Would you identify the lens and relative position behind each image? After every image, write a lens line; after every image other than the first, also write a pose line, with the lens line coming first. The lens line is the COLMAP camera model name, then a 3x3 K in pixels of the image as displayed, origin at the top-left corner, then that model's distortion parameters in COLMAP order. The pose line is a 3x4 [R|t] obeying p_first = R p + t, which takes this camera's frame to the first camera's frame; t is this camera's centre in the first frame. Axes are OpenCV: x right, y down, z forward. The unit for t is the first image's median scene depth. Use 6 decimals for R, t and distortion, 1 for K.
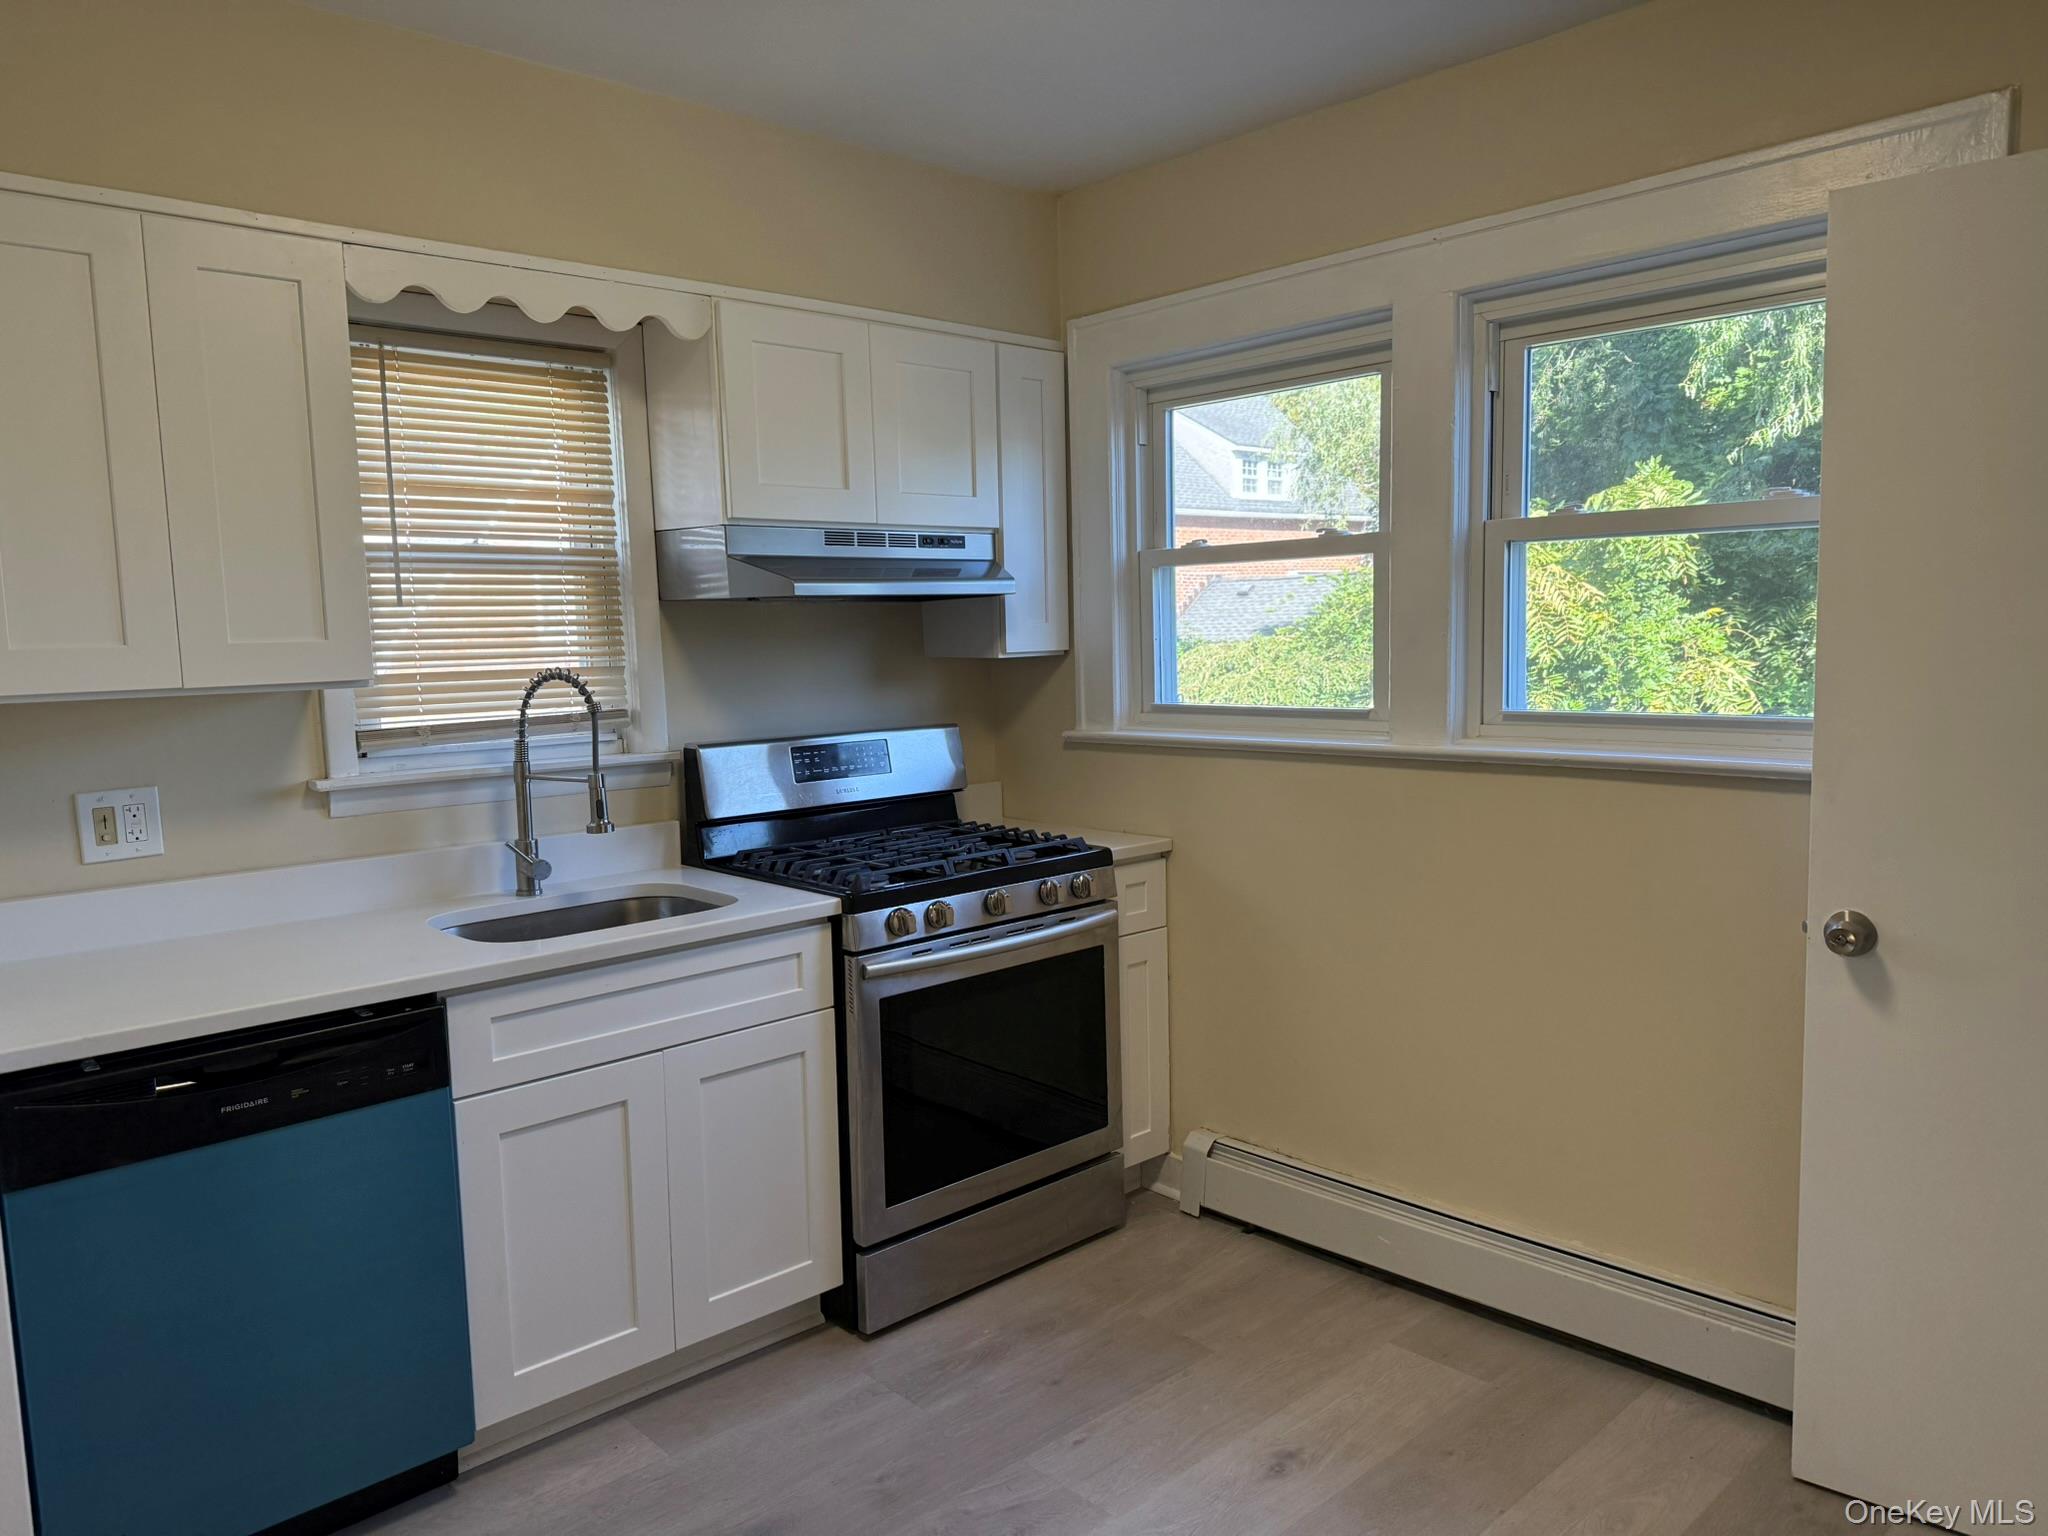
lens RADIAL K [[1445.4, 0, 1039.2], [0, 1445.4, 784.2], [0, 0, 1]] dist [0.068414, -0.085000]
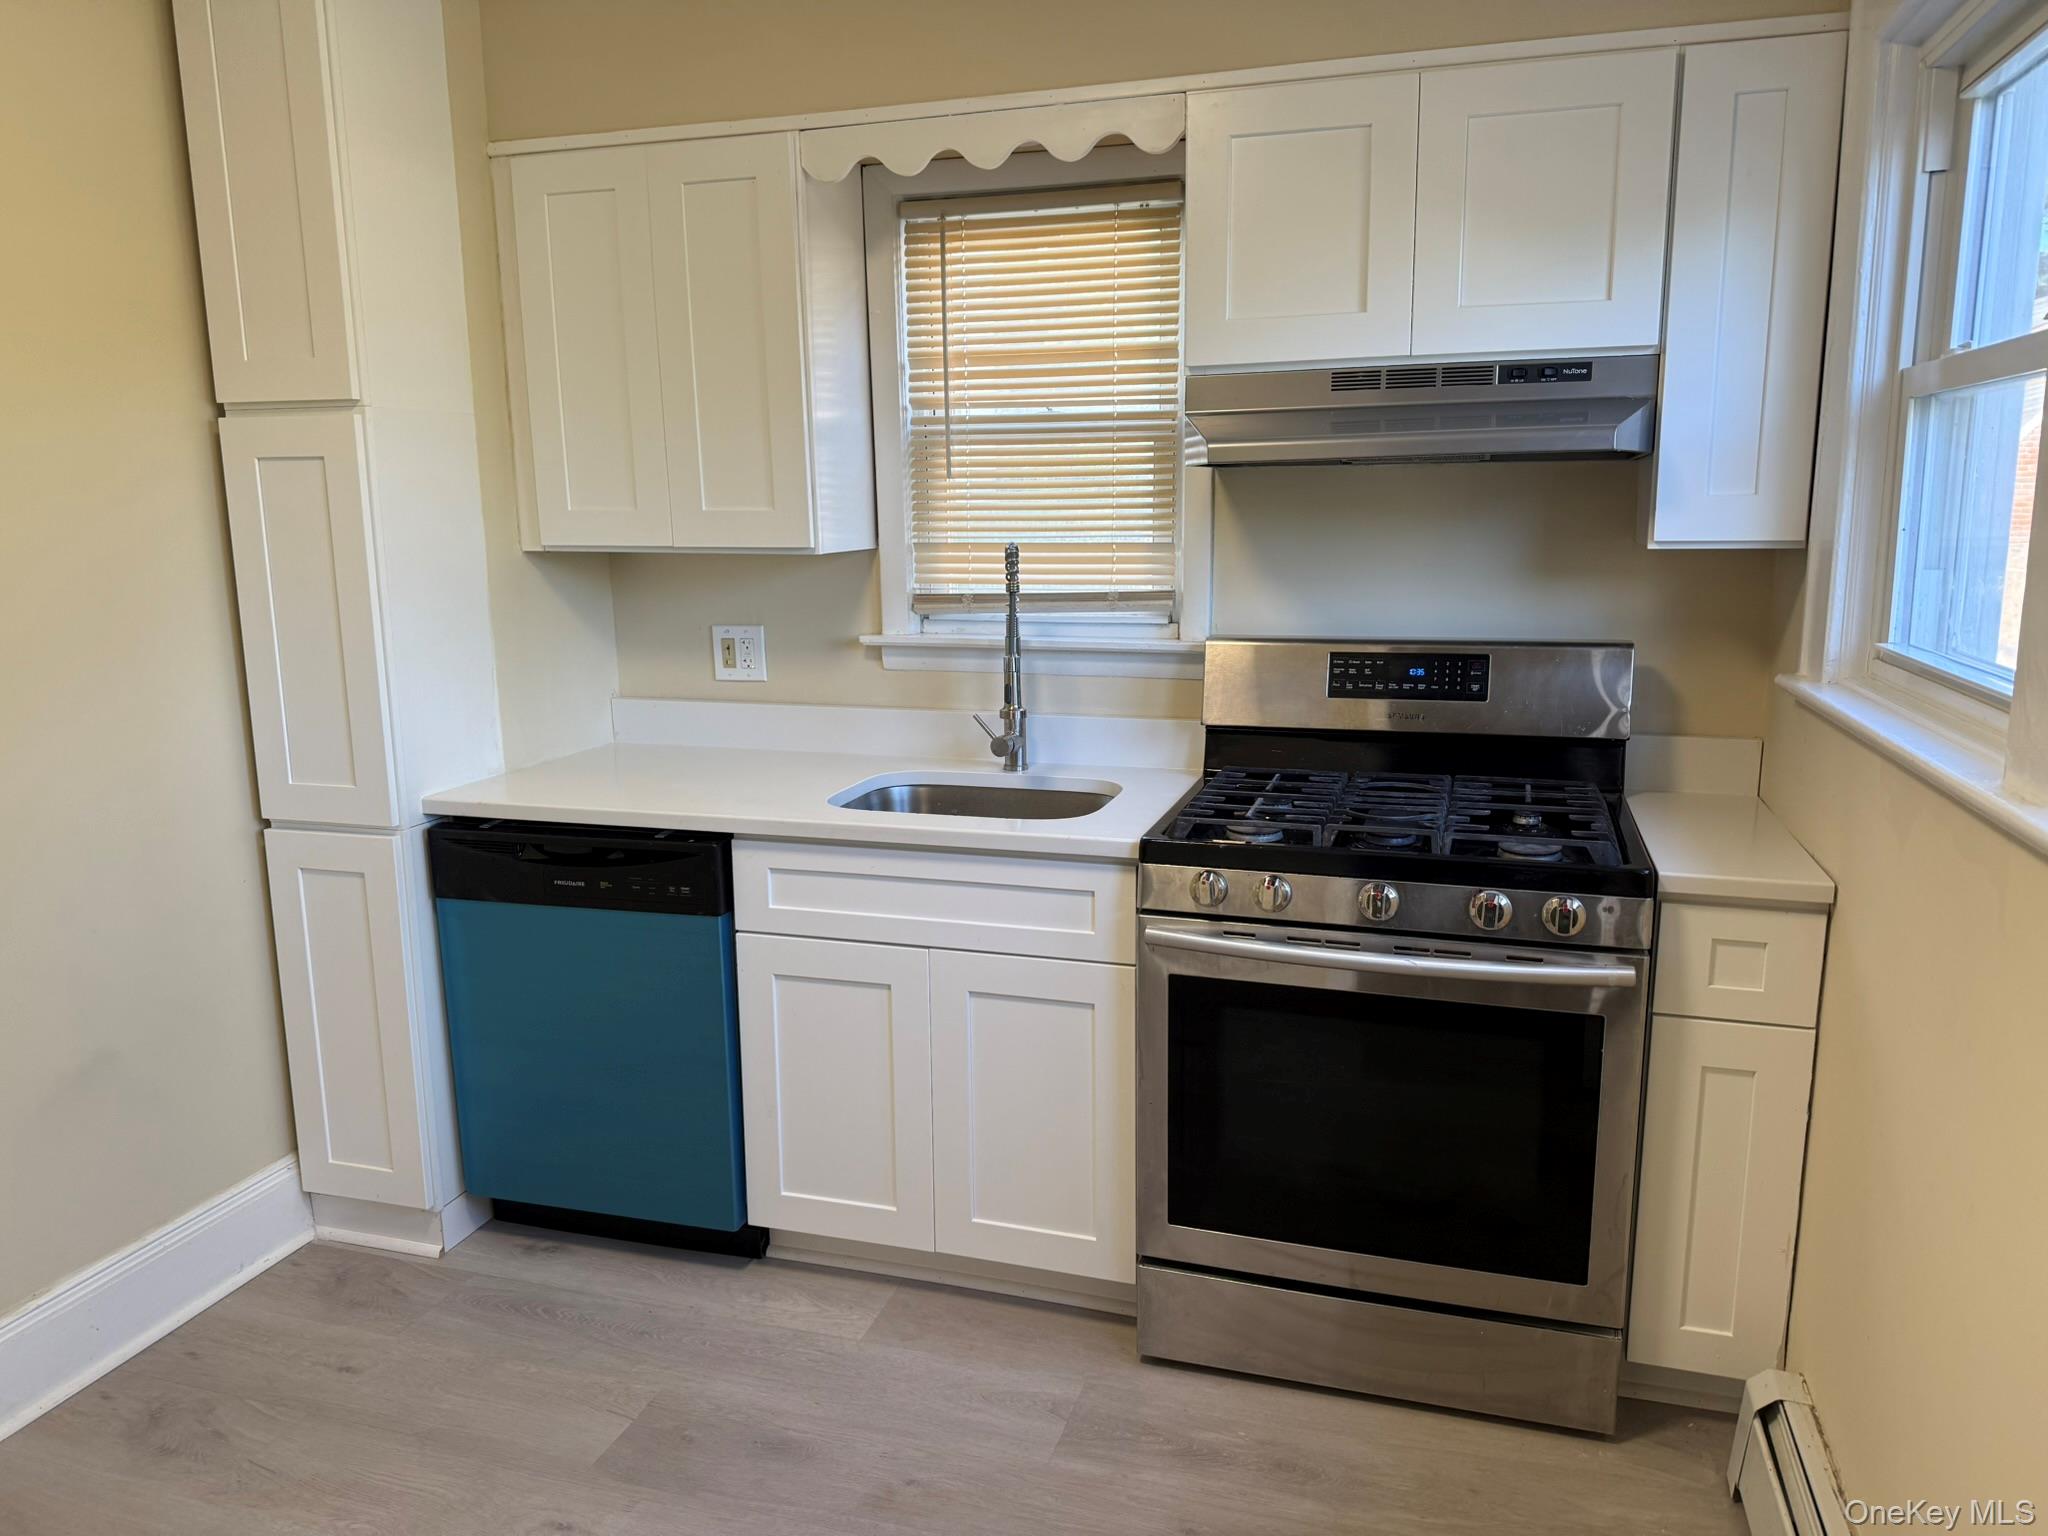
lens RADIAL K [[1445.4, 0, 1023.6], [0, 1445.4, 785.7], [0, 0, 1]] dist [0.068414, -0.085000]
pose [[0.488959, 0.182048, -0.853099, 0.511090], [-0.099581, 0.983236, 0.152744, -0.067245], [0.866604, 0.010267, 0.498891, 0.522357]]
